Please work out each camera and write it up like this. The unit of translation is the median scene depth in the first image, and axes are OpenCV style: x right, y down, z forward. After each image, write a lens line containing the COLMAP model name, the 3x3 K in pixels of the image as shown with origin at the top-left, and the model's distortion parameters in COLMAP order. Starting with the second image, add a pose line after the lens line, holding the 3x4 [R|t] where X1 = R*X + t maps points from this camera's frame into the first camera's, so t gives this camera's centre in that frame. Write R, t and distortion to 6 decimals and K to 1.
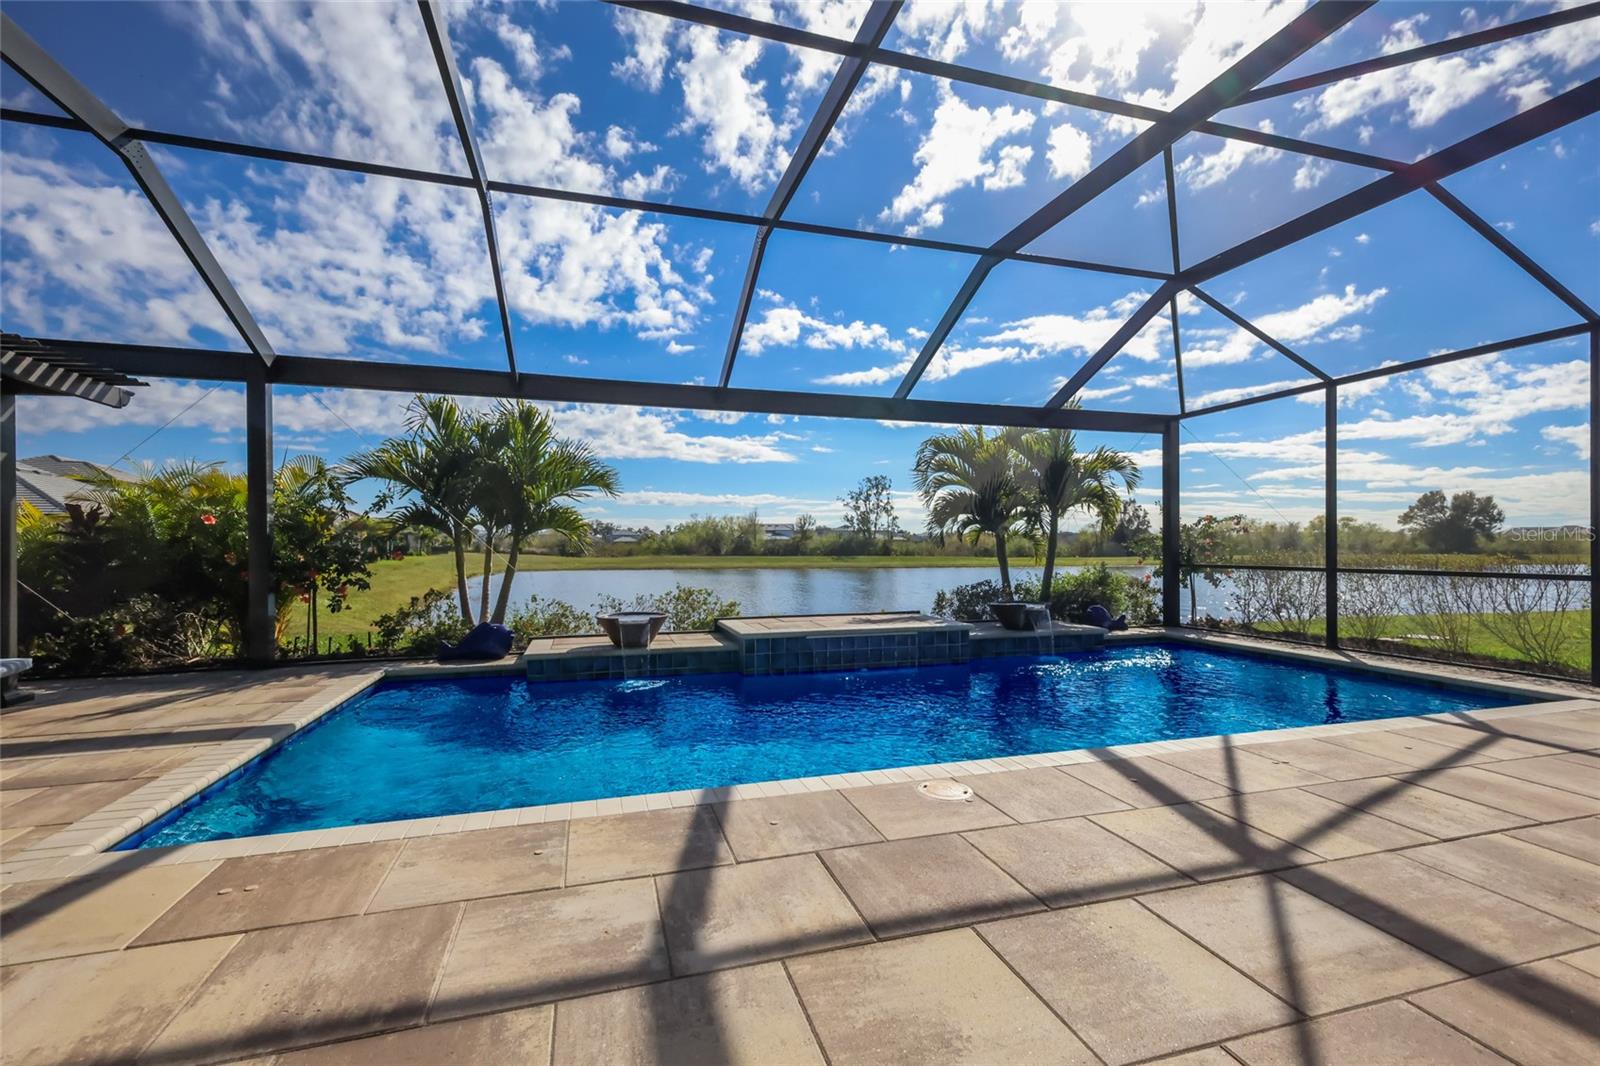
lens RADIAL K [[683.2, 0, 801.0], [0, 683.2, 540.5], [0, 0, 1]] dist [-0.002740, -0.000210]
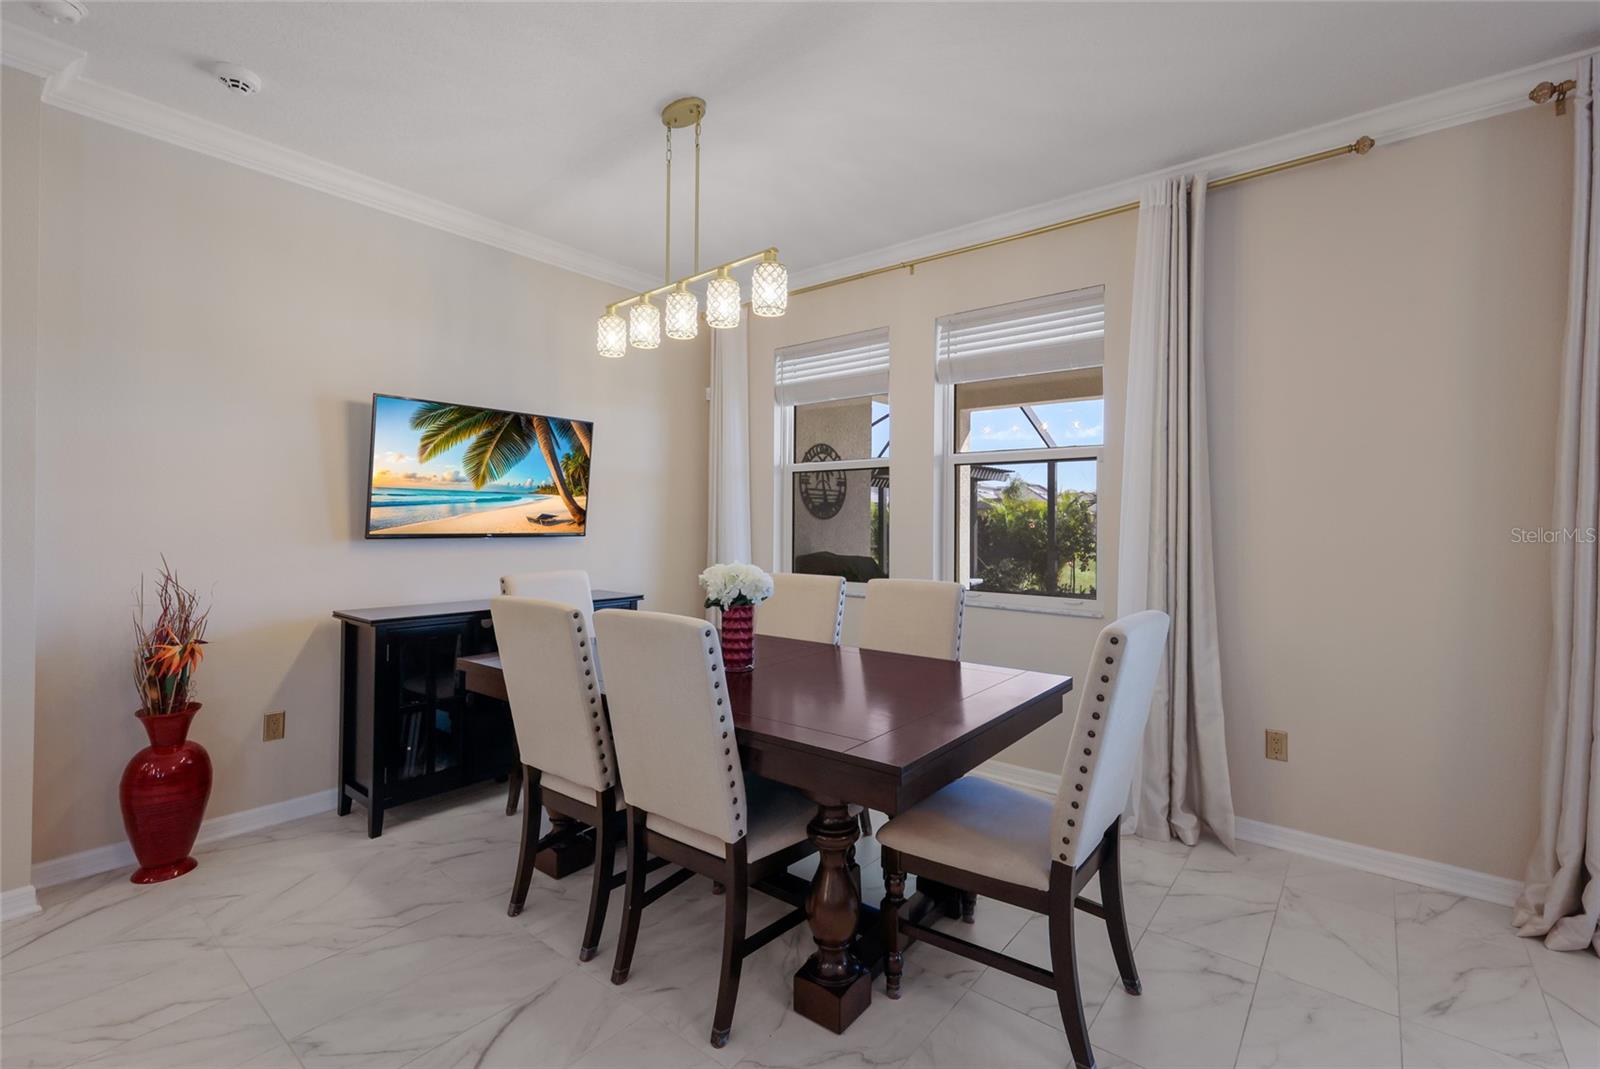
lens RADIAL K [[710.3, 0, 823.1], [0, 710.3, 515.2], [0, 0, 1]] dist [0.010640, 0.000221]
pose [[0.571106, 0.001100, -0.820876, 1.159222], [-0.007271, 0.999967, -0.003719, -0.091913], [0.820844, 0.008093, 0.571095, -1.597938]]
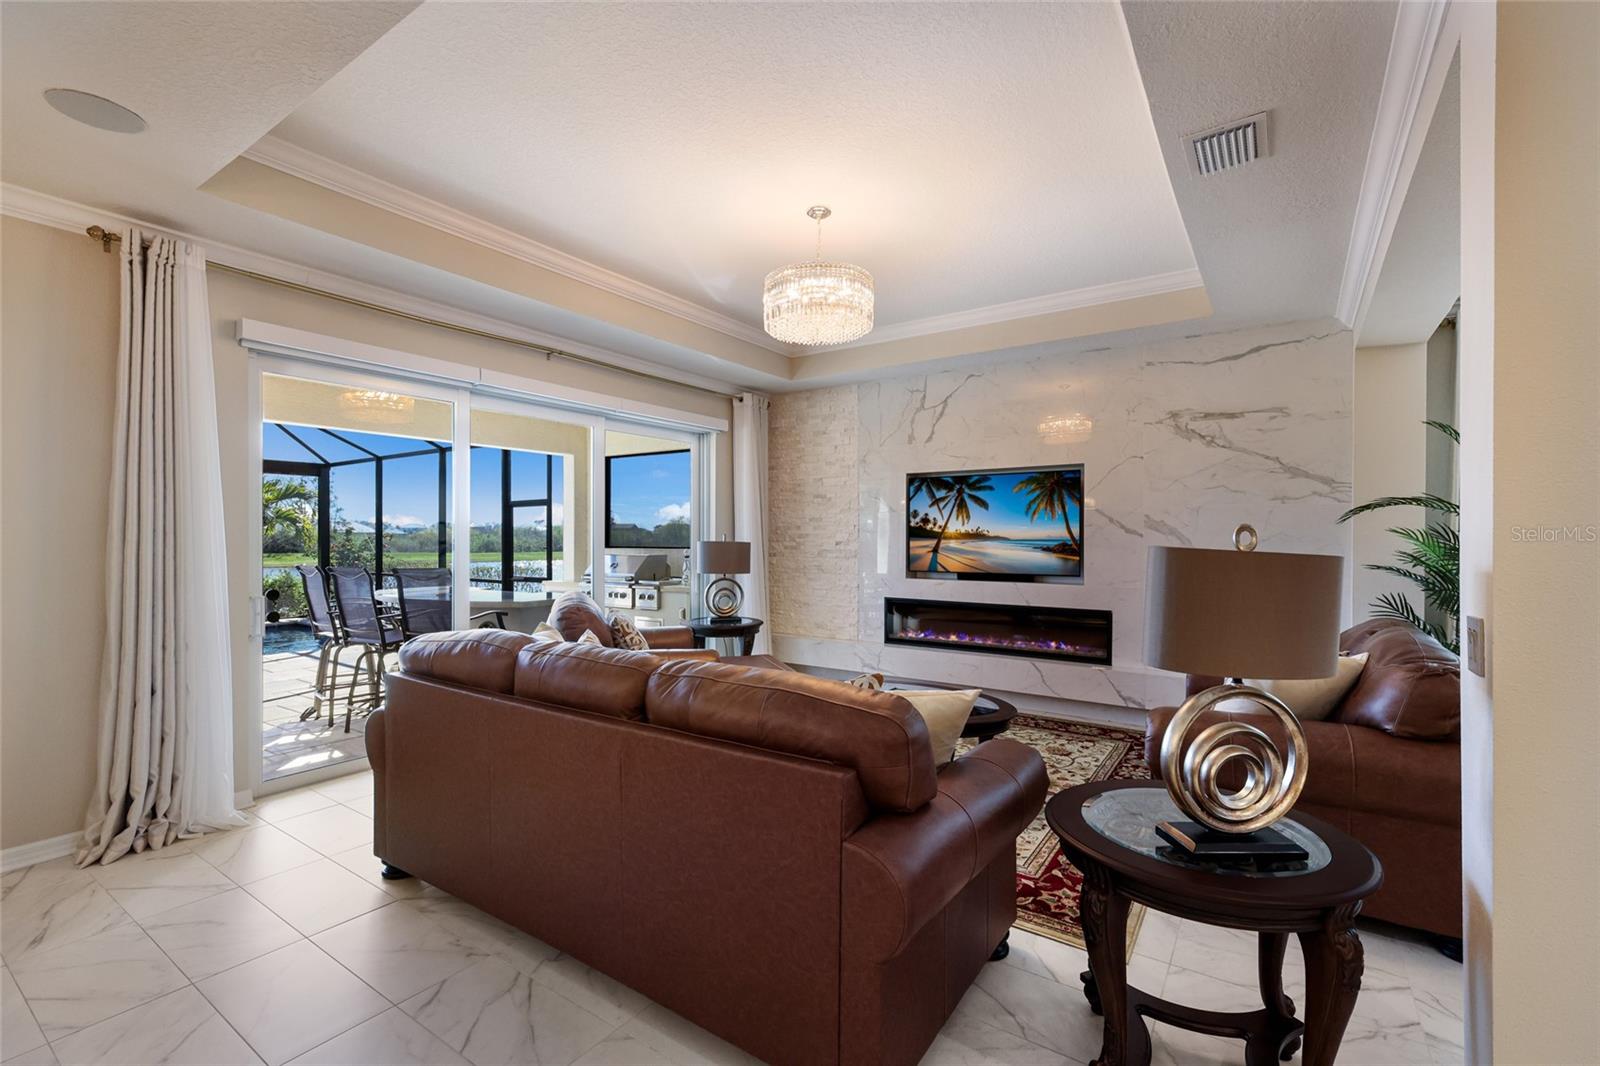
lens RADIAL K [[702.7, 0, 791.7], [0, 702.7, 535.4], [0, 0, 1]] dist [-0.000353, 0.000181]
pose [[0.787646, 0.003277, 0.616119, 1.135115], [-0.004658, 0.999989, 0.000637, -0.120188], [-0.616111, -0.003372, 0.787652, -1.880216]]
